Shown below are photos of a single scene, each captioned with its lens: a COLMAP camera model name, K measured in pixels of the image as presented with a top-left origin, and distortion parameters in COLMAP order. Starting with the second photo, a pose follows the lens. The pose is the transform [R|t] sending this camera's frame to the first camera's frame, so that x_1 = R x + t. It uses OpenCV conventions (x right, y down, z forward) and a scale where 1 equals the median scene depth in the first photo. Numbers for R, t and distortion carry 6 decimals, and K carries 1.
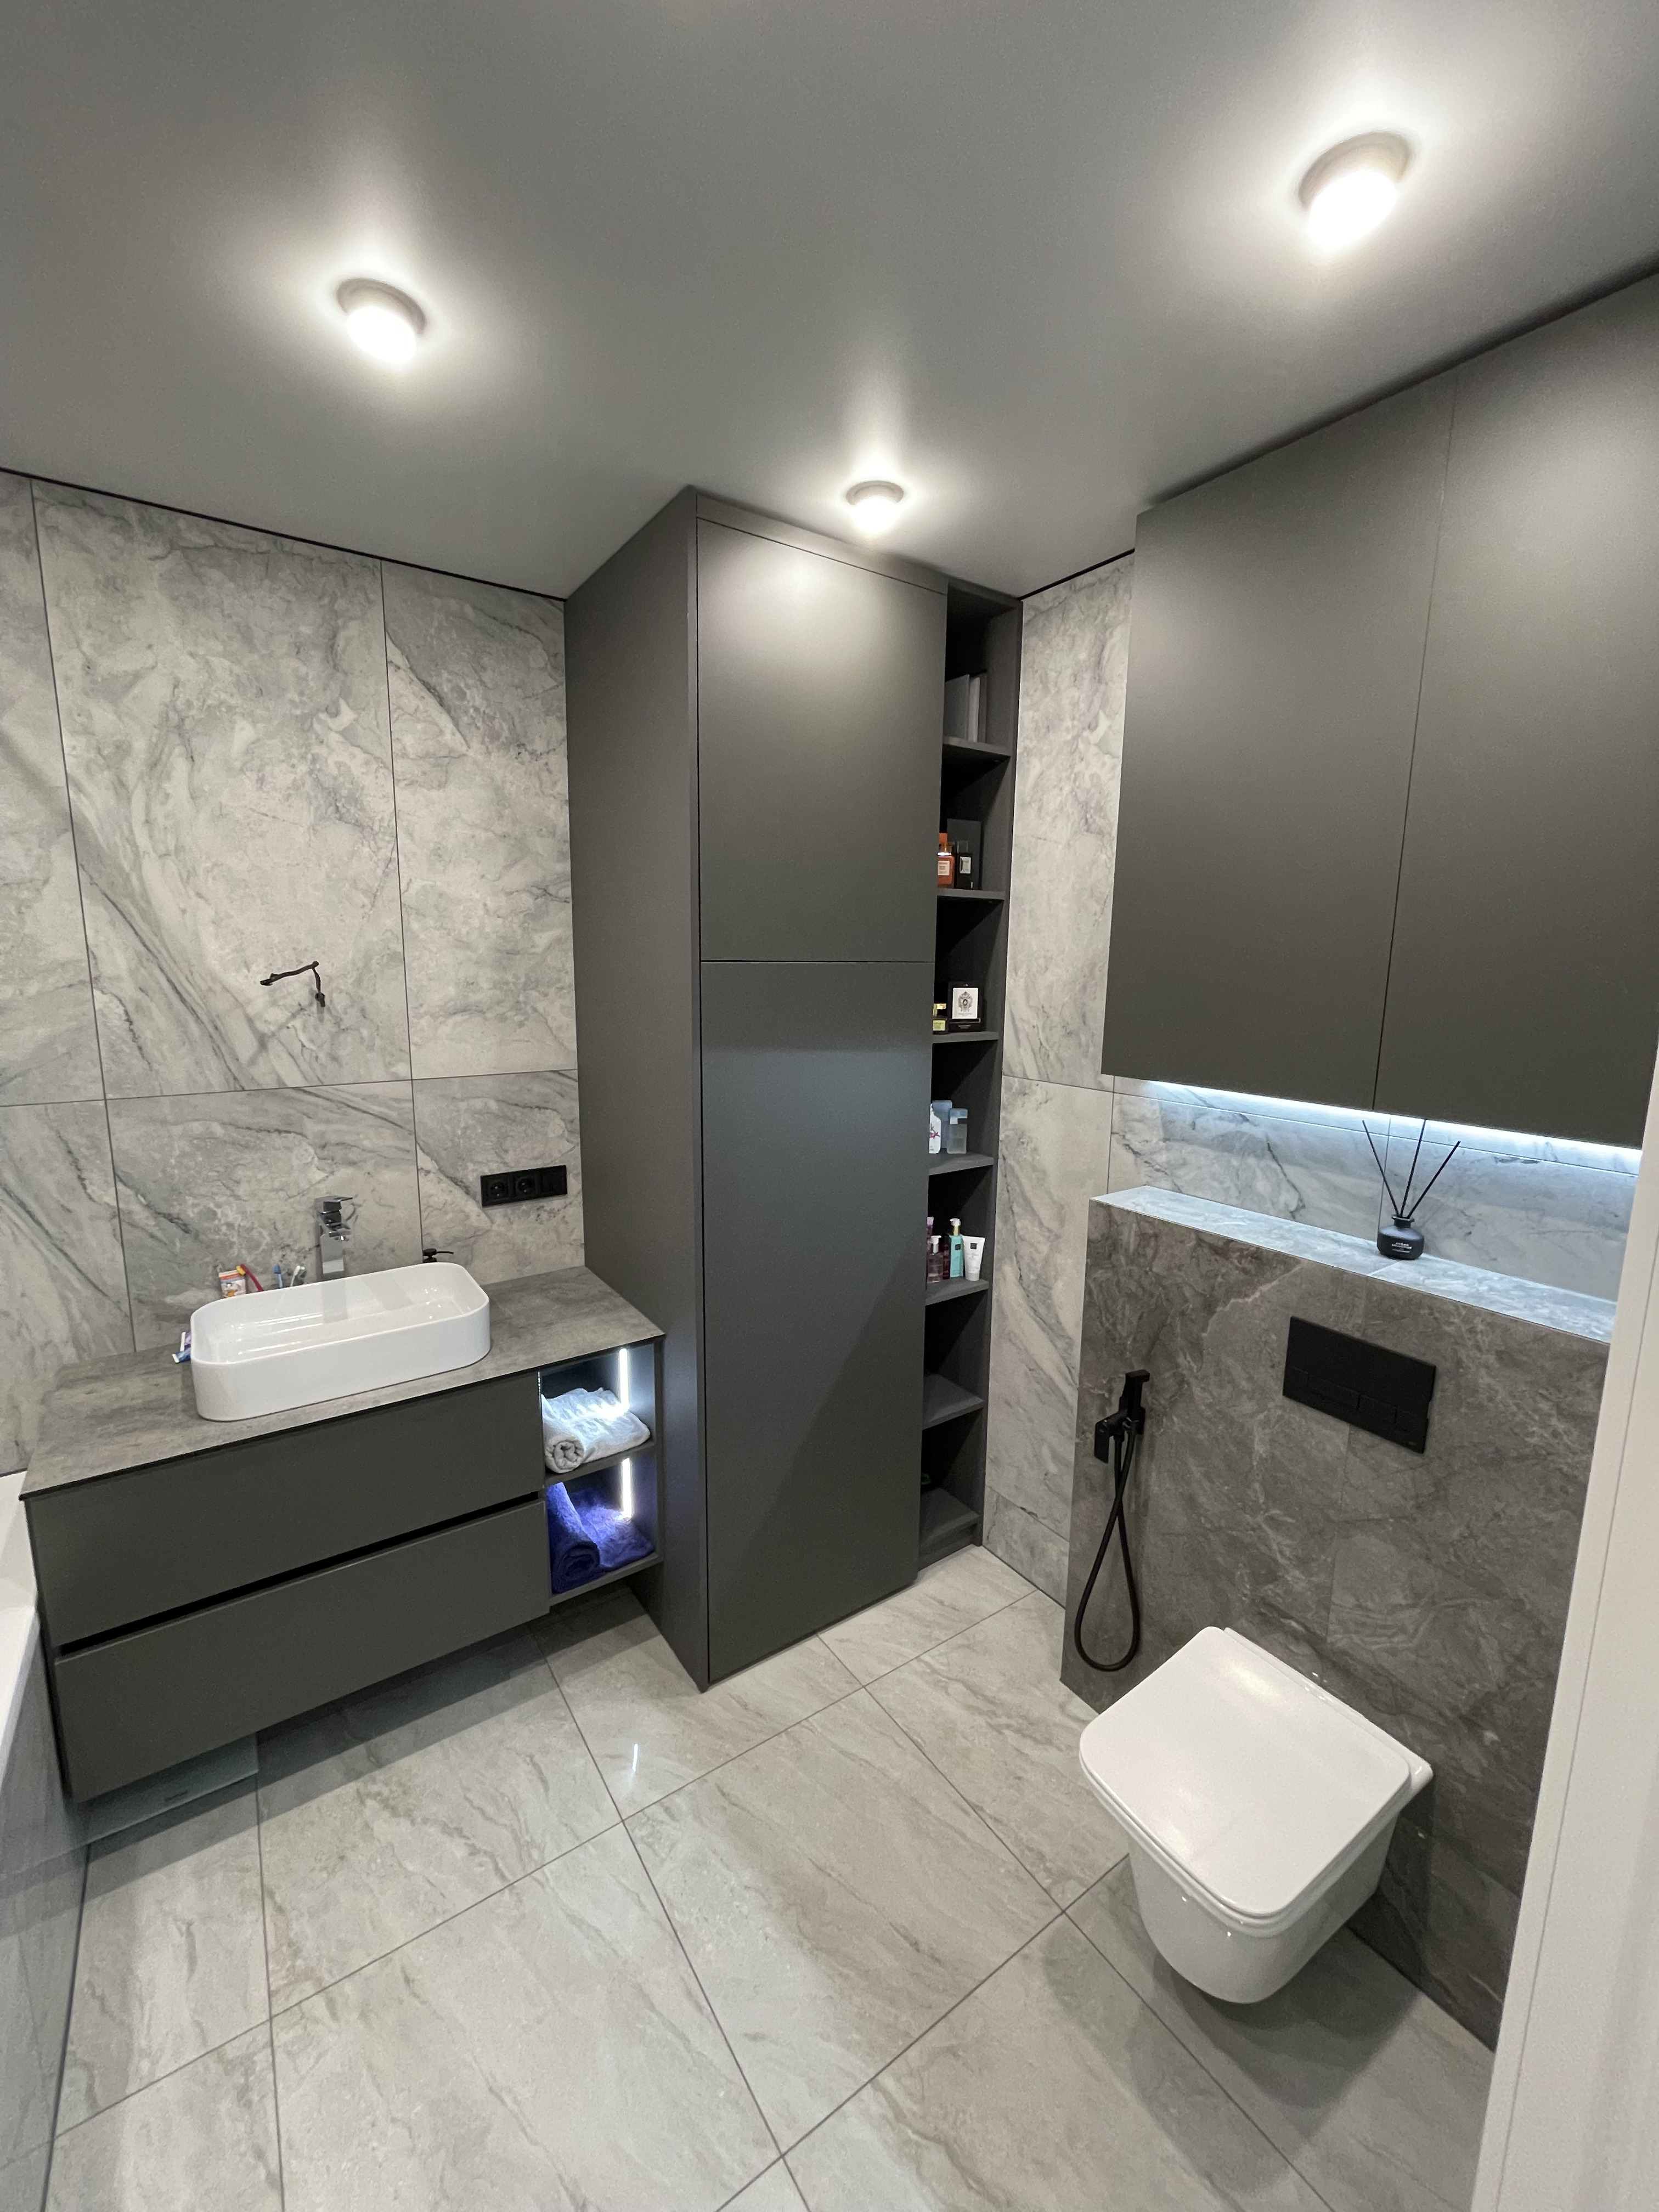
lens RADIAL K [[888.2, 0, 817.6], [0, 888.2, 1084.5], [0, 0, 1]] dist [-0.001673, 0.000644]
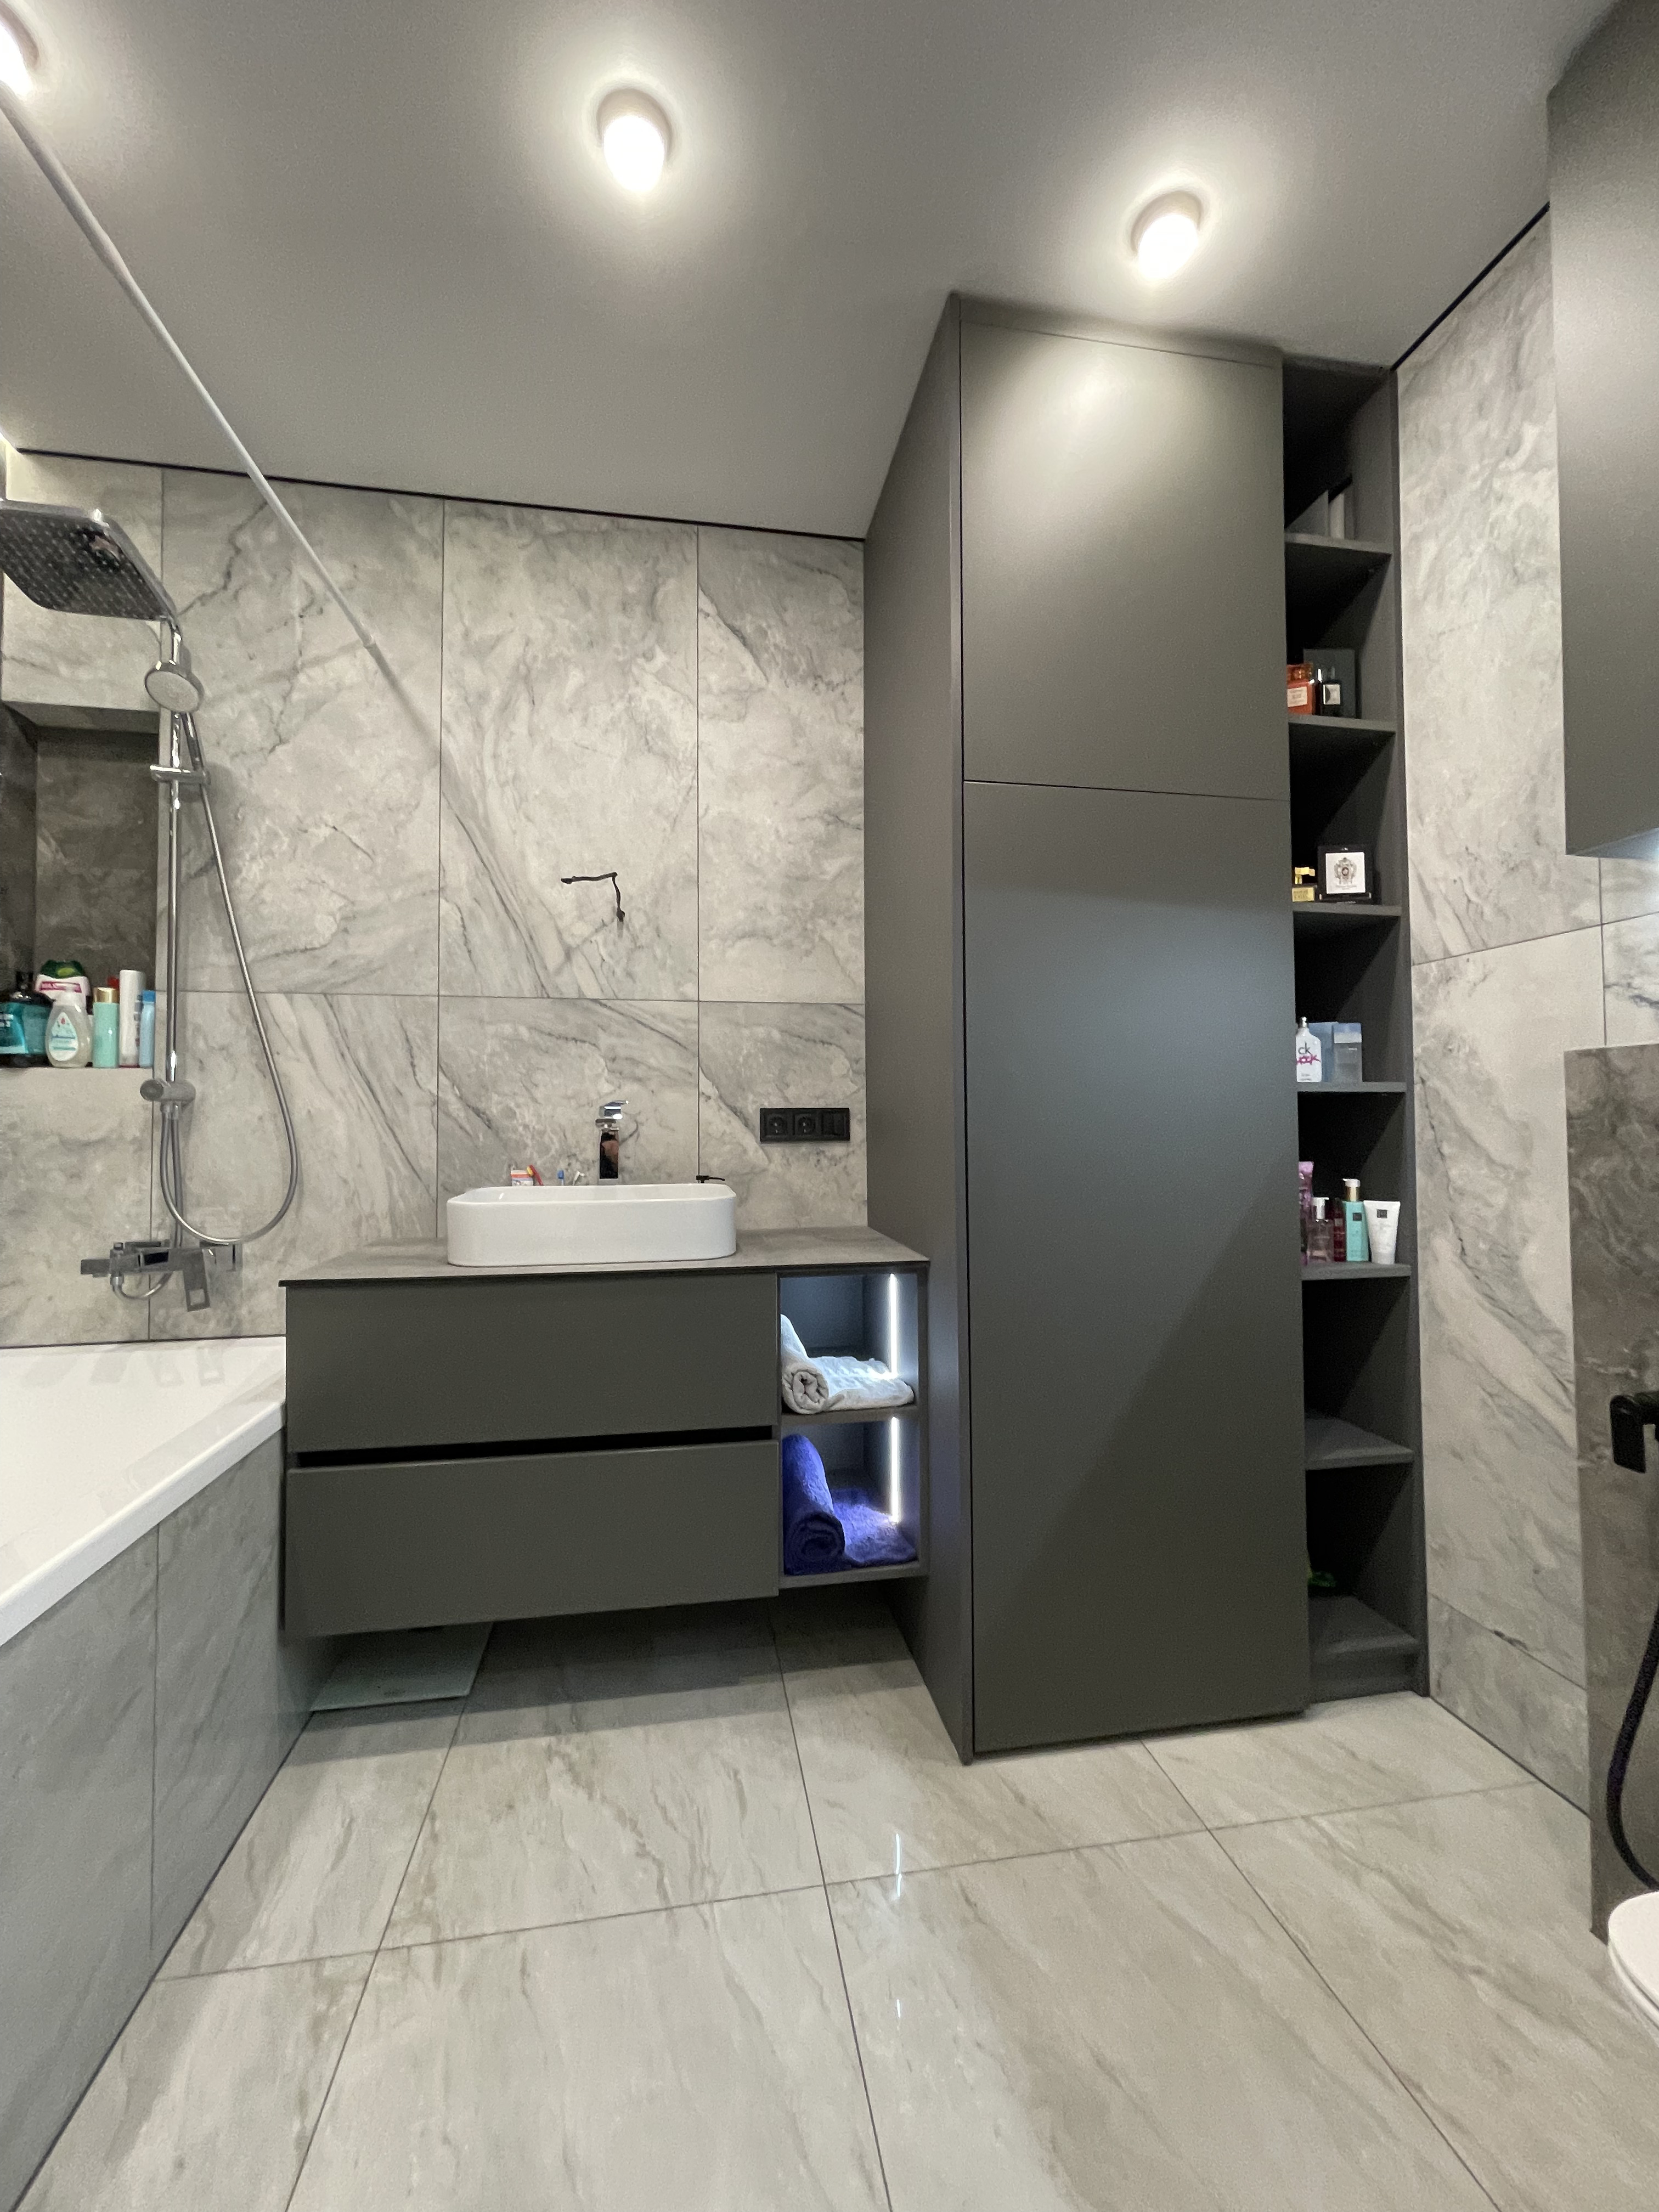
lens RADIAL K [[888.2, 0, 826.7], [0, 888.2, 1096.5], [0, 0, 1]] dist [-0.001673, 0.000644]
pose [[0.910424, -0.028327, -0.412704, 0.081073], [-0.047986, 0.983686, -0.173376, 0.277068], [0.410883, 0.177650, 0.894212, 0.207082]]
